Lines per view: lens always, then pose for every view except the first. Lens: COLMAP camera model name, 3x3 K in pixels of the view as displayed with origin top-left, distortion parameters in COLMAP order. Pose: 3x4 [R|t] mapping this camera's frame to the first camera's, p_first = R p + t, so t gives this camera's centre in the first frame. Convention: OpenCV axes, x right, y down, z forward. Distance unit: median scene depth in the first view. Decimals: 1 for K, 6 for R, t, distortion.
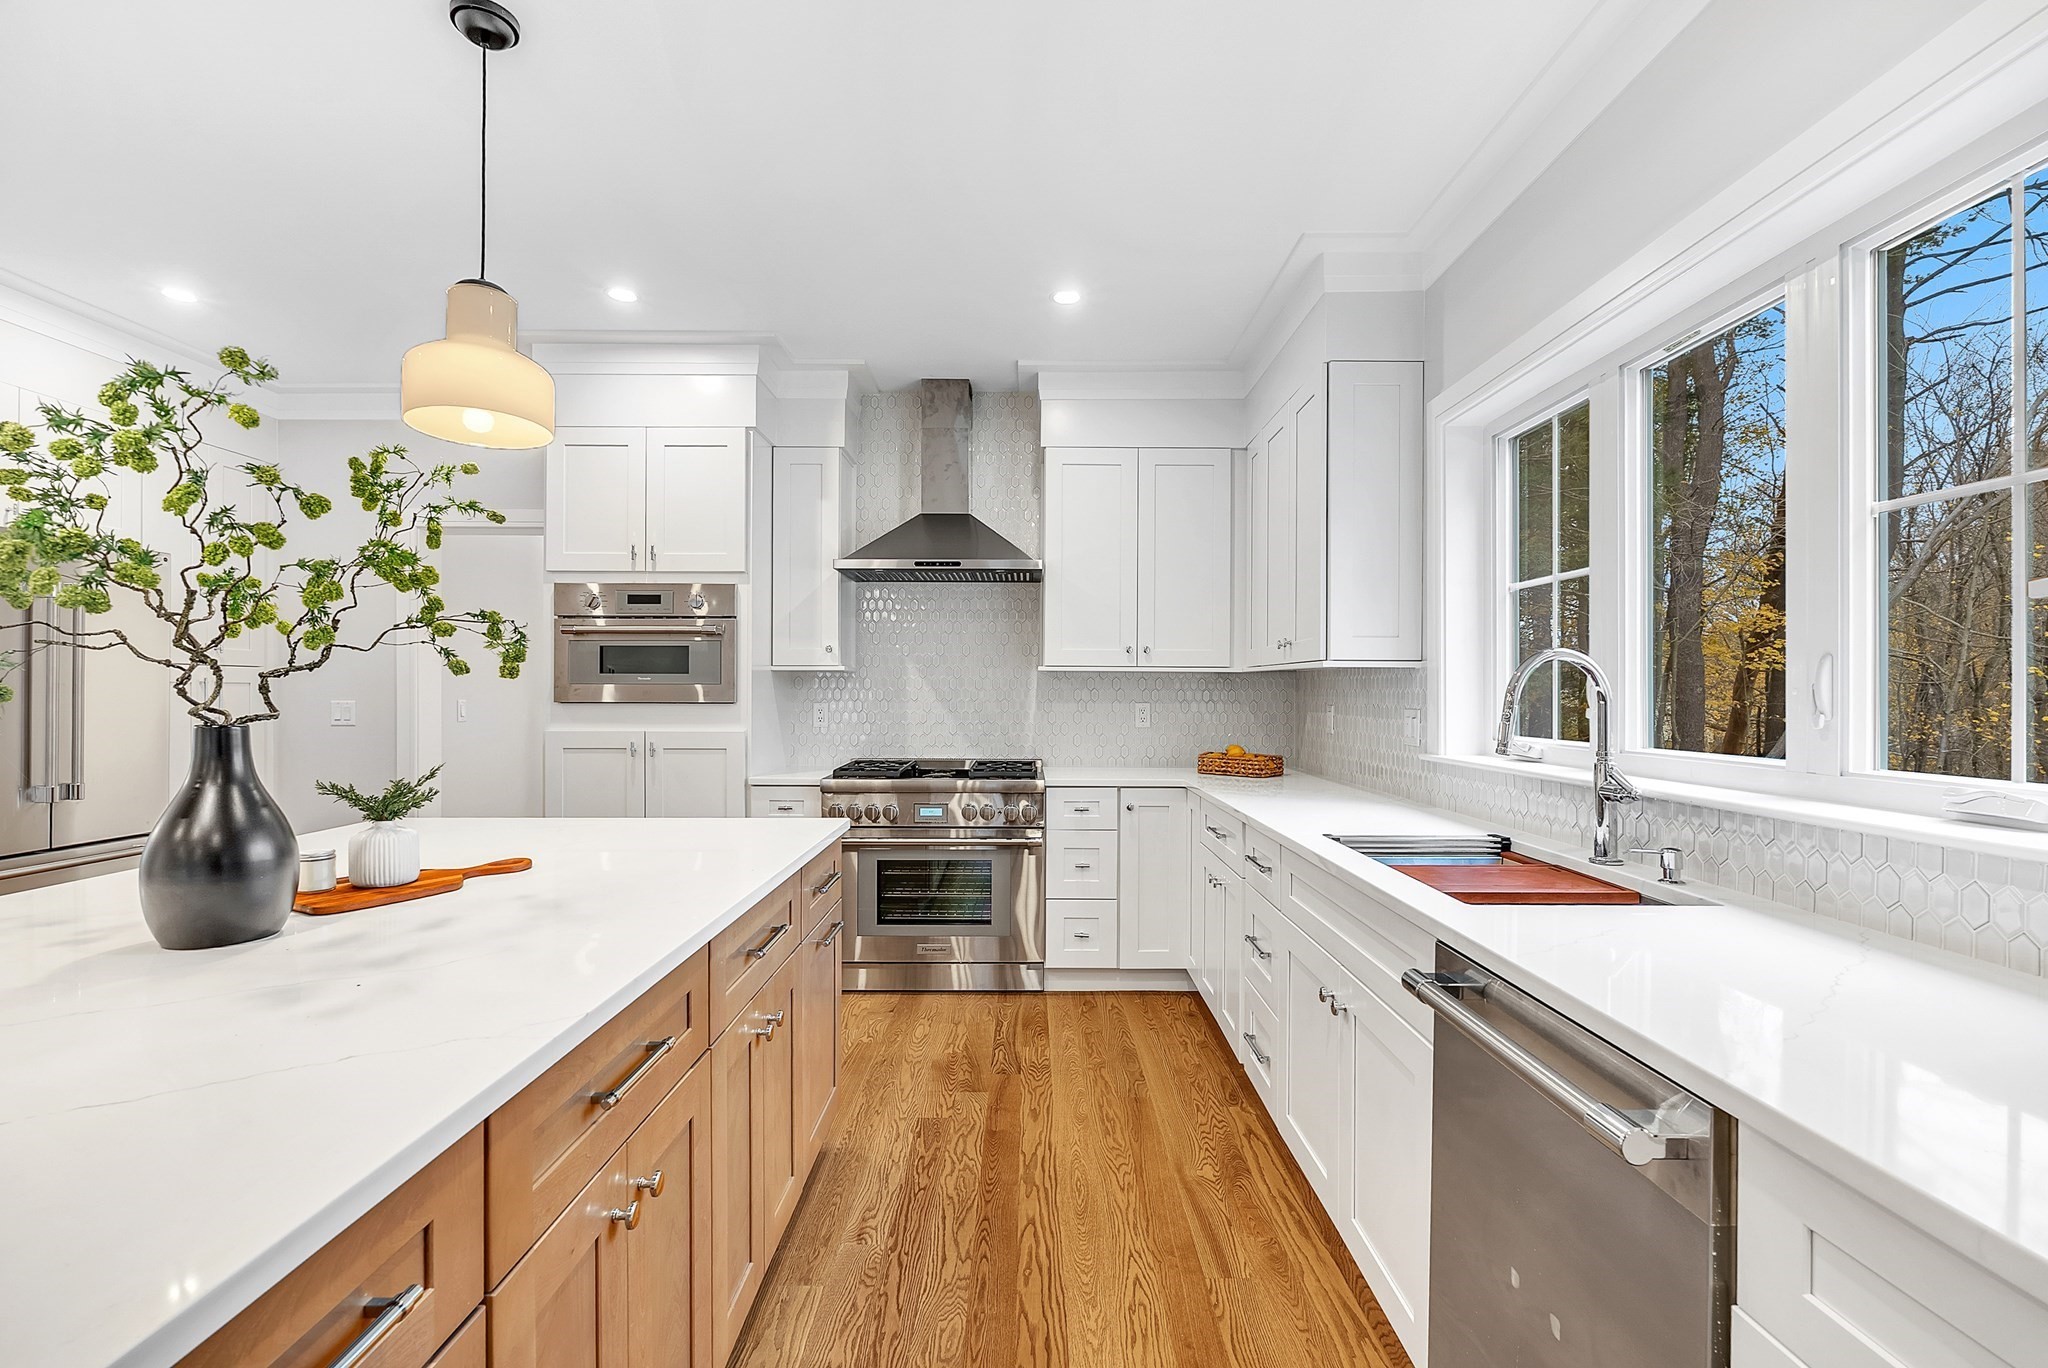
lens RADIAL K [[904.8, 0, 1024.0], [0, 904.8, 684.0], [0, 0, 1]] dist [-0.000321, -0.000001]
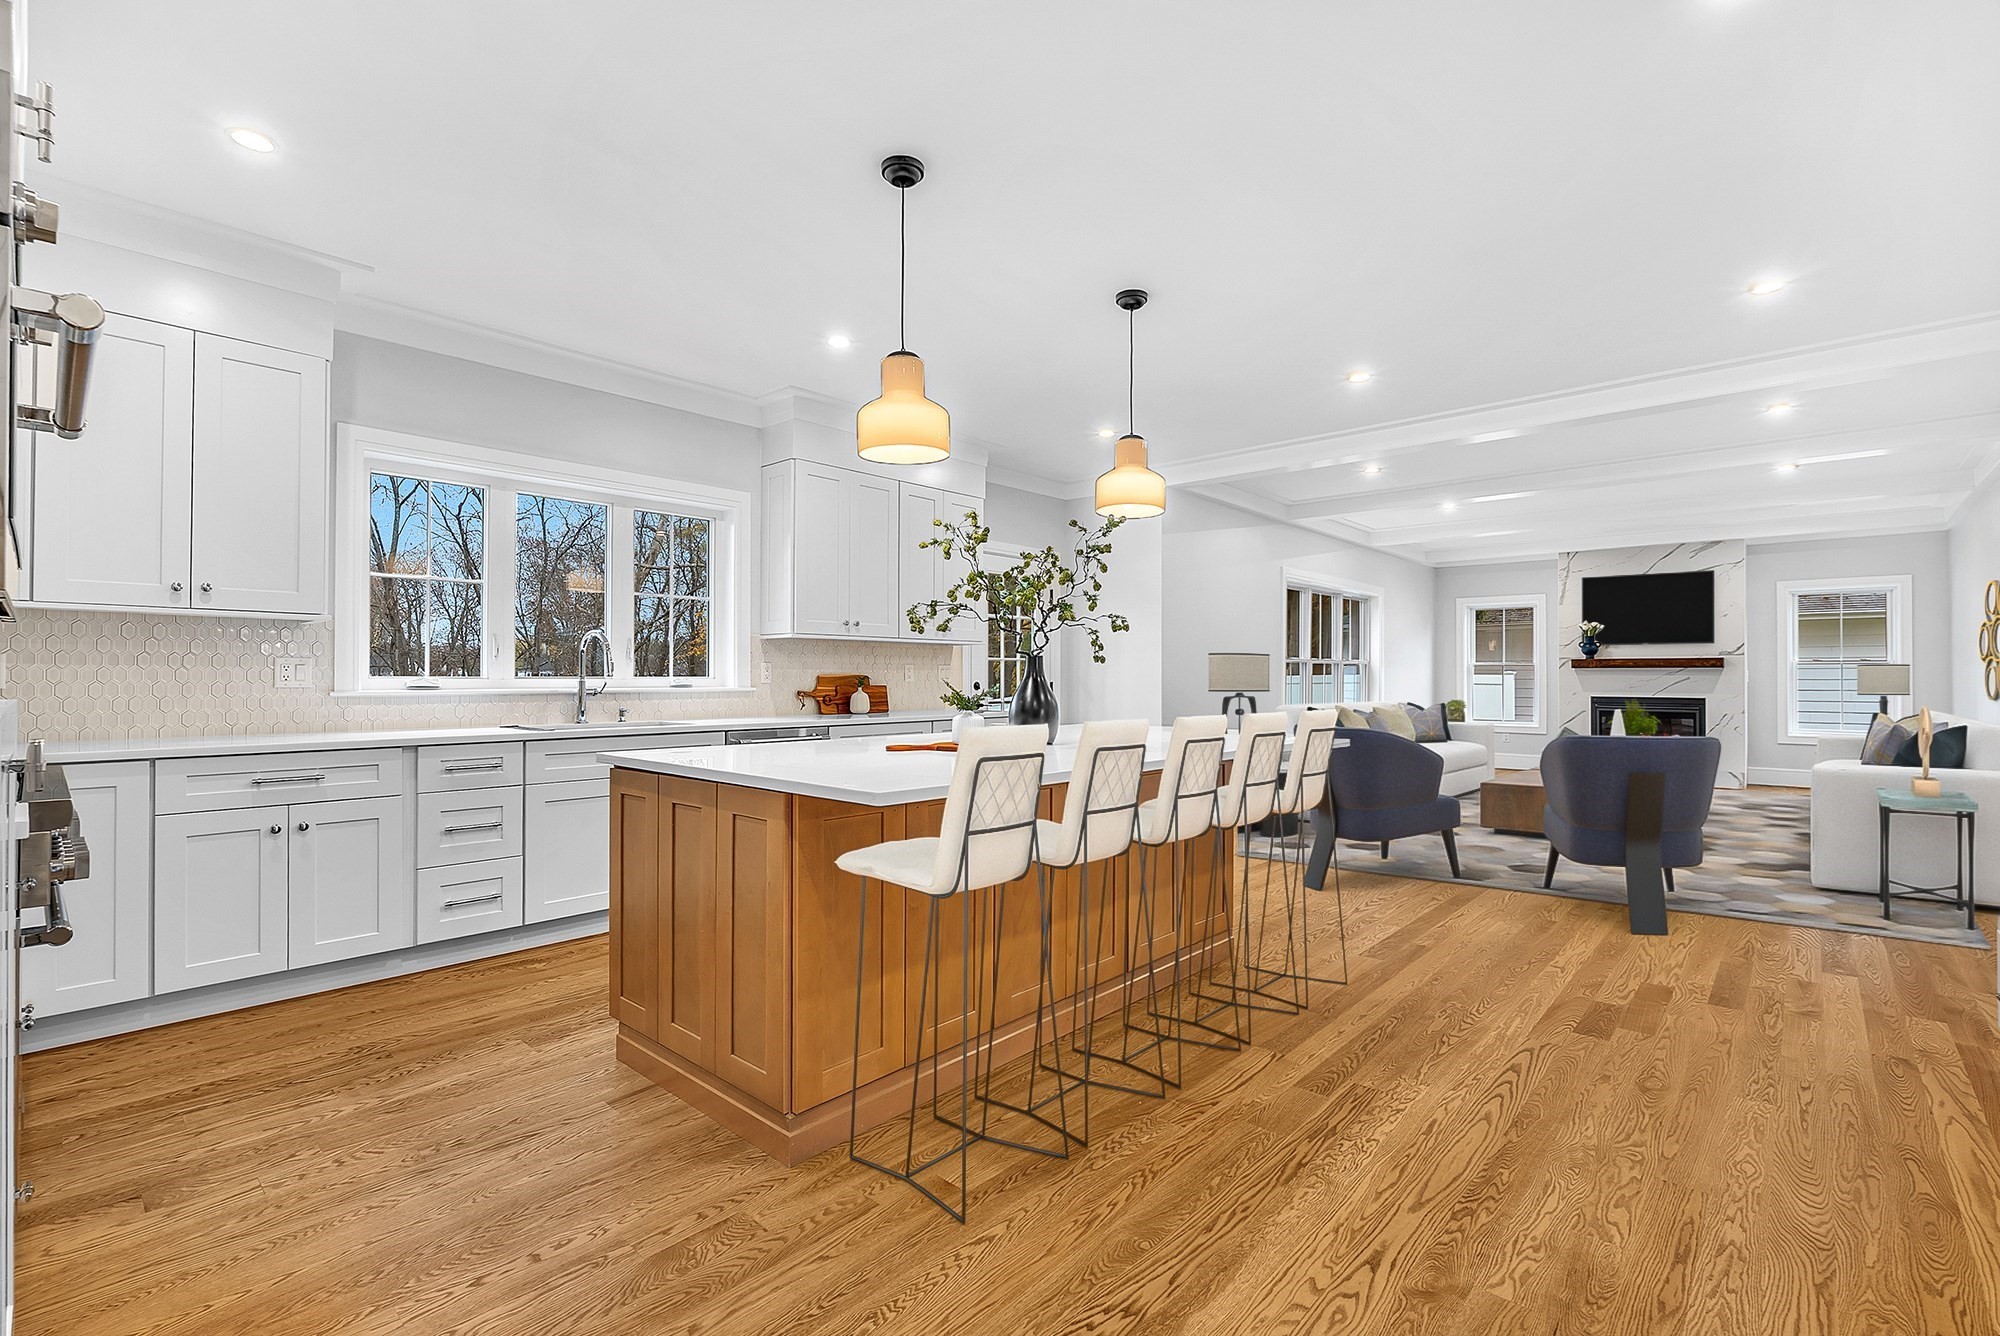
lens RADIAL K [[889.0, 0, 1000.0], [0, 889.0, 668.0], [0, 0, 1]] dist [-0.002745, -0.001248]
pose [[-0.736346, 0.003967, 0.676593, -0.979399], [-0.007196, 0.999880, -0.013694, 0.046452], [-0.676567, -0.014952, -0.736229, 1.137244]]
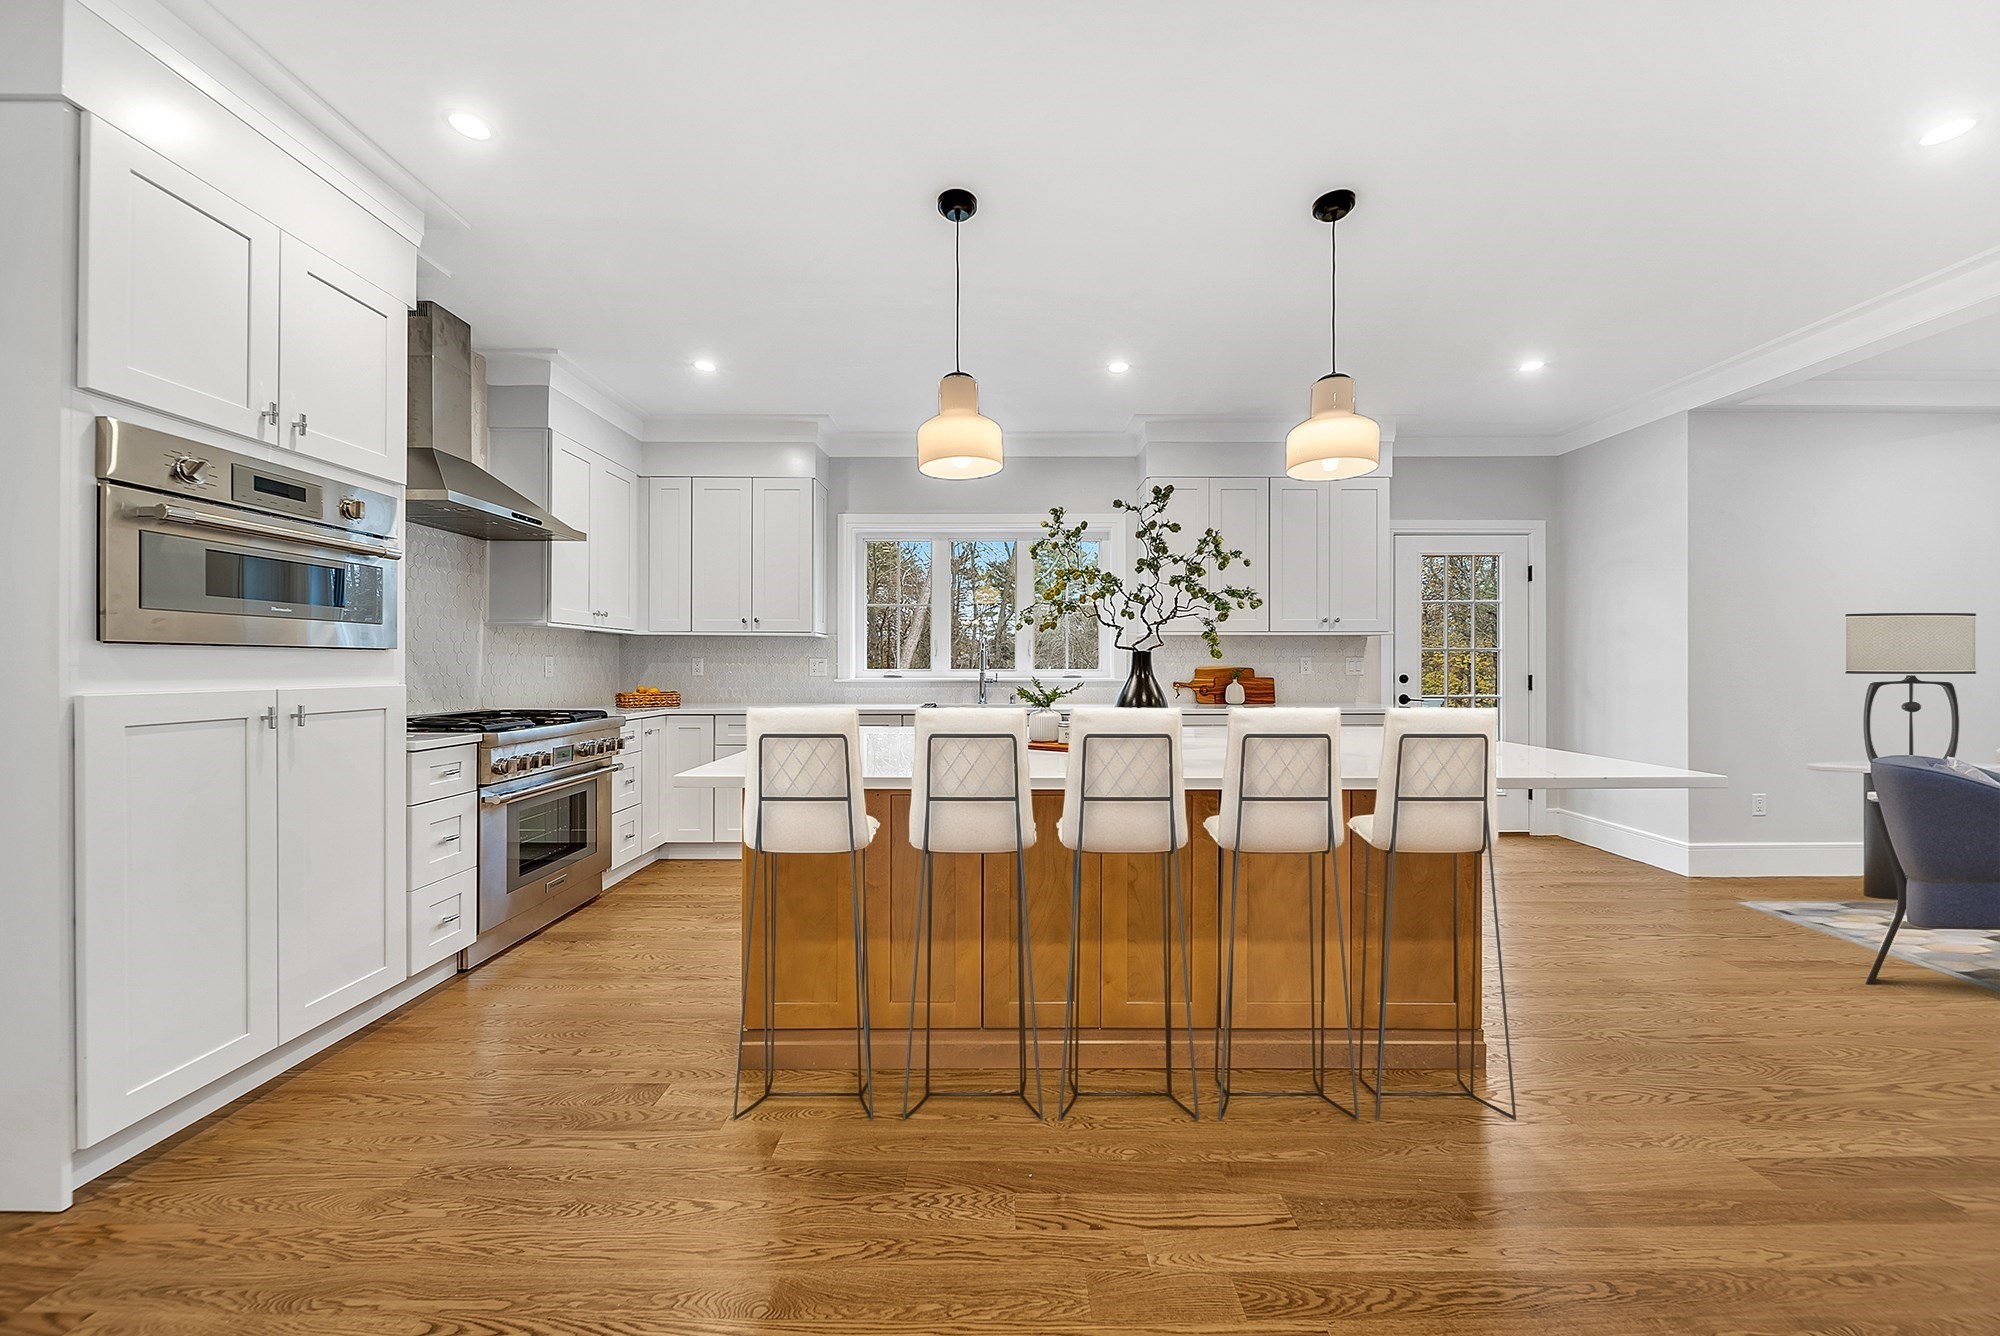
lens RADIAL K [[706.9, 0, 1000.6], [0, 706.9, 663.0], [0, 0, 1]] dist [0.000188, -0.001445]
pose [[0.000568, 0.000737, 1.000000, -1.065397], [-0.007400, 0.999972, -0.000732, 0.033256], [-0.999972, -0.007400, 0.000573, 0.543224]]
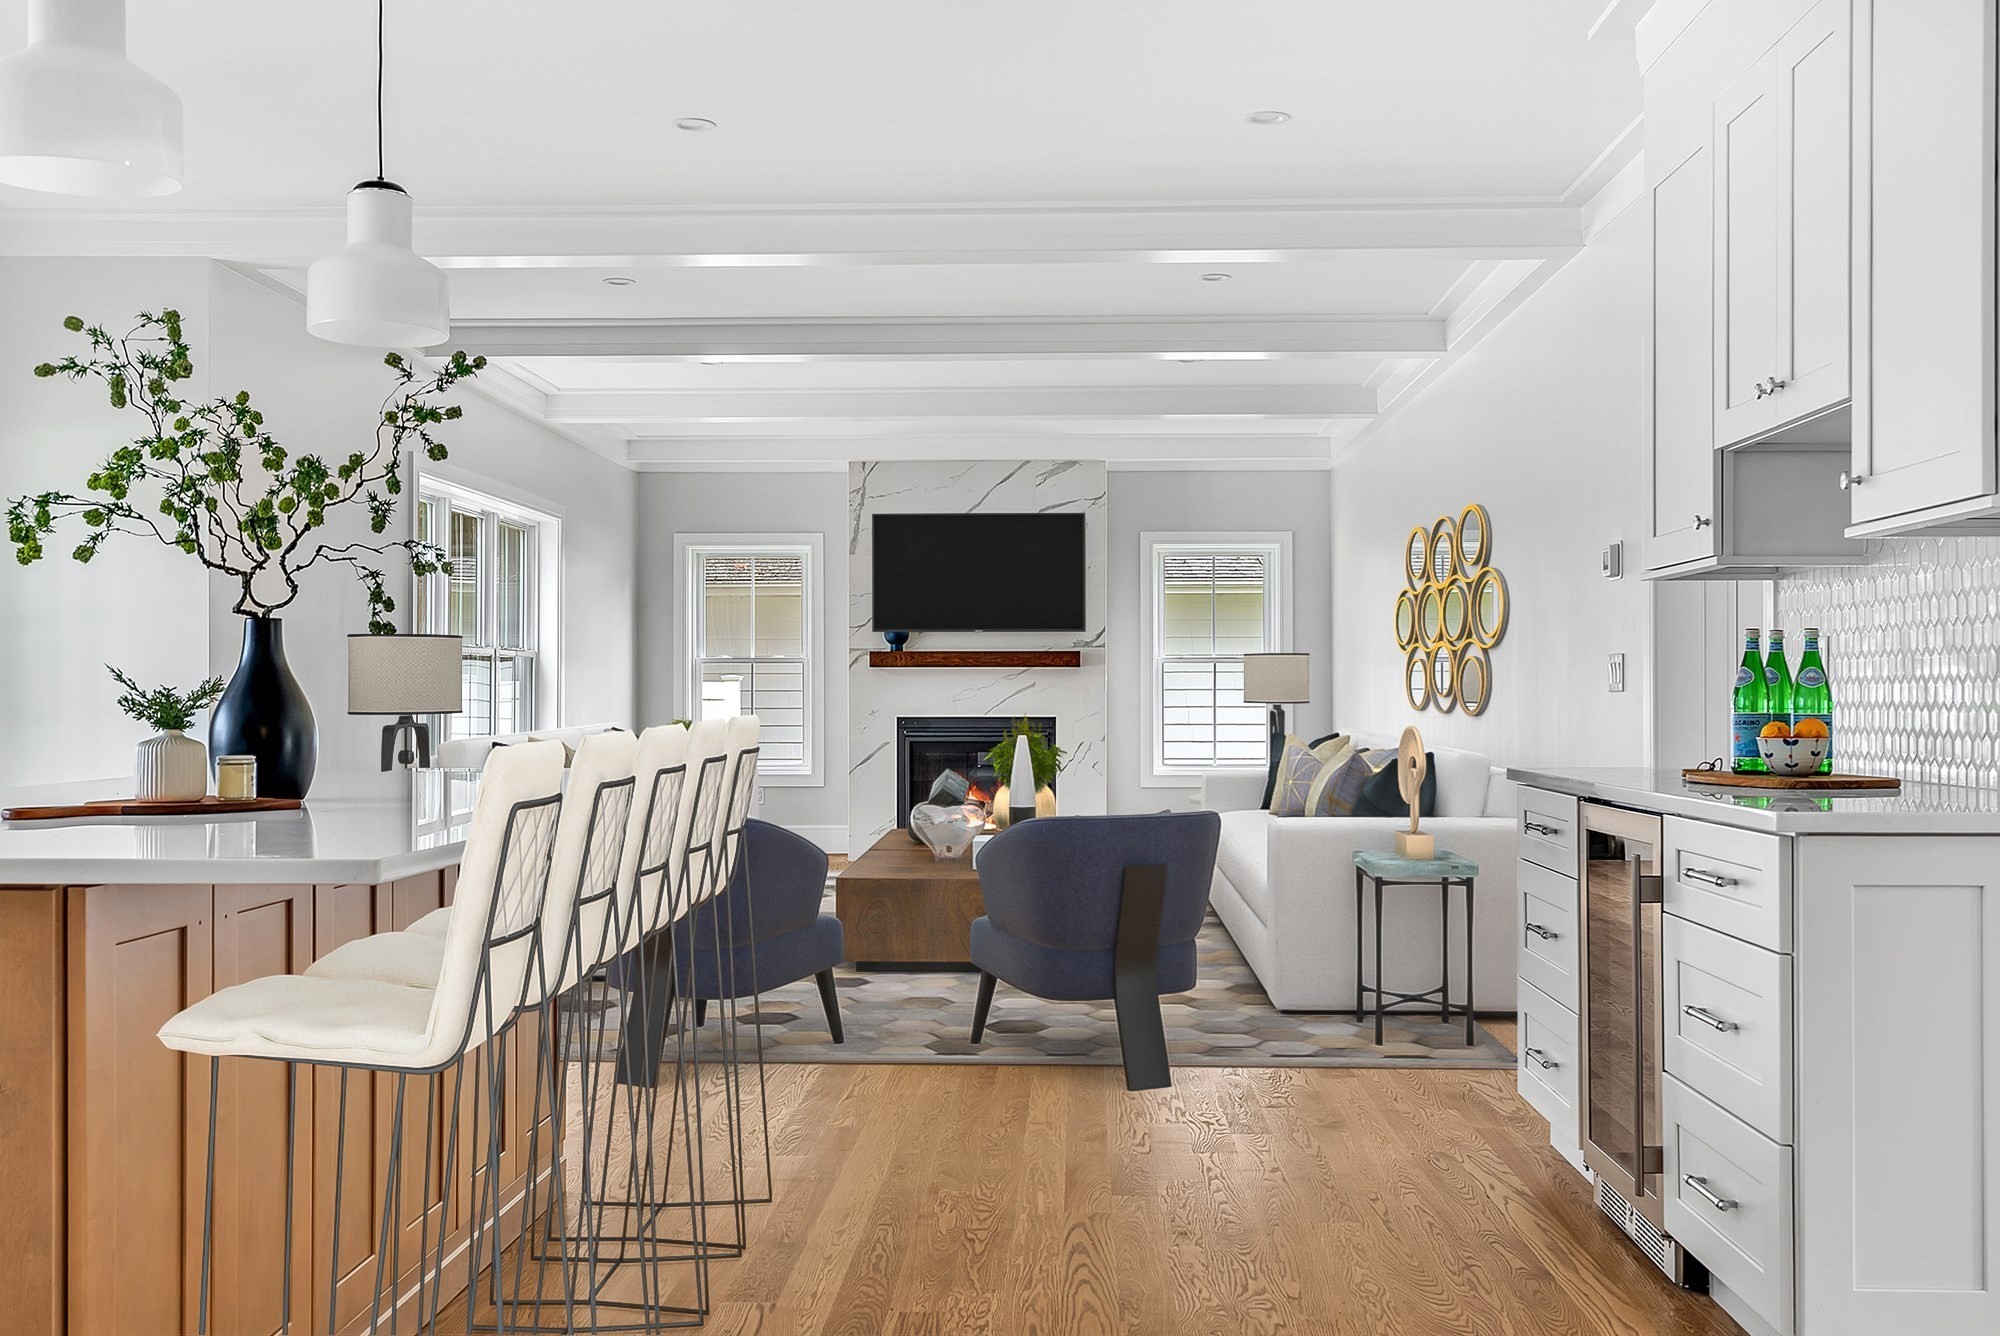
lens RADIAL K [[1994.7, 0, 1000.0], [0, 1994.7, 668.0], [0, 0, 1]] dist [0.006820, -0.001383]
pose [[-0.998939, -0.000019, 0.046062, -0.790628], [-0.000938, 0.999801, -0.019912, 0.066232], [-0.046052, -0.019934, -0.998740, 1.434644]]
